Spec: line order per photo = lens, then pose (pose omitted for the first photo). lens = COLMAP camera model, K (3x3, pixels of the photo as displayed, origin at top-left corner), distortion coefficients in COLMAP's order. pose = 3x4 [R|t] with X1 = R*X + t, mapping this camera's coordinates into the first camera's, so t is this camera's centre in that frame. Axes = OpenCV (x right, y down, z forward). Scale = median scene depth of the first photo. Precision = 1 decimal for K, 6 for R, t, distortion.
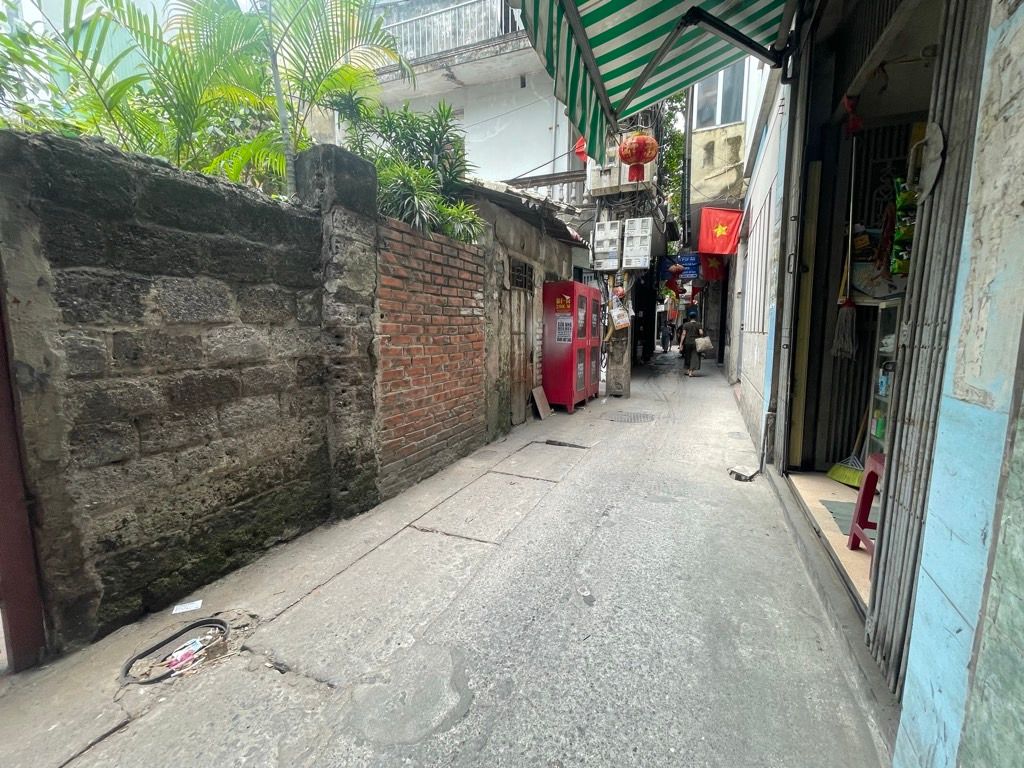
lens RADIAL K [[411.5, 0, 509.9], [0, 411.5, 387.1], [0, 0, 1]] dist [-0.003473, -0.002934]
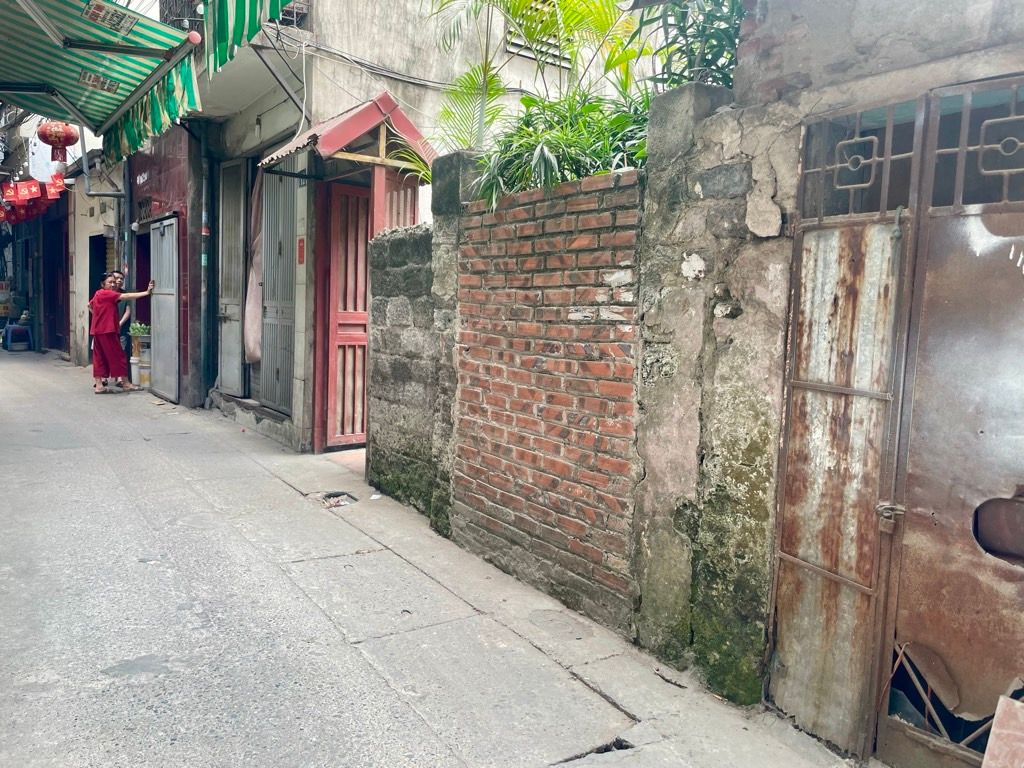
lens RADIAL K [[774.5, 0, 513.2], [0, 774.5, 374.1], [0, 0, 1]] dist [0.053339, -0.066634]
pose [[-0.537070, 0.059378, -0.841445, 0.853035], [-0.145454, 0.976059, 0.161716, -0.297946], [0.830902, 0.209245, -0.515576, 1.688065]]
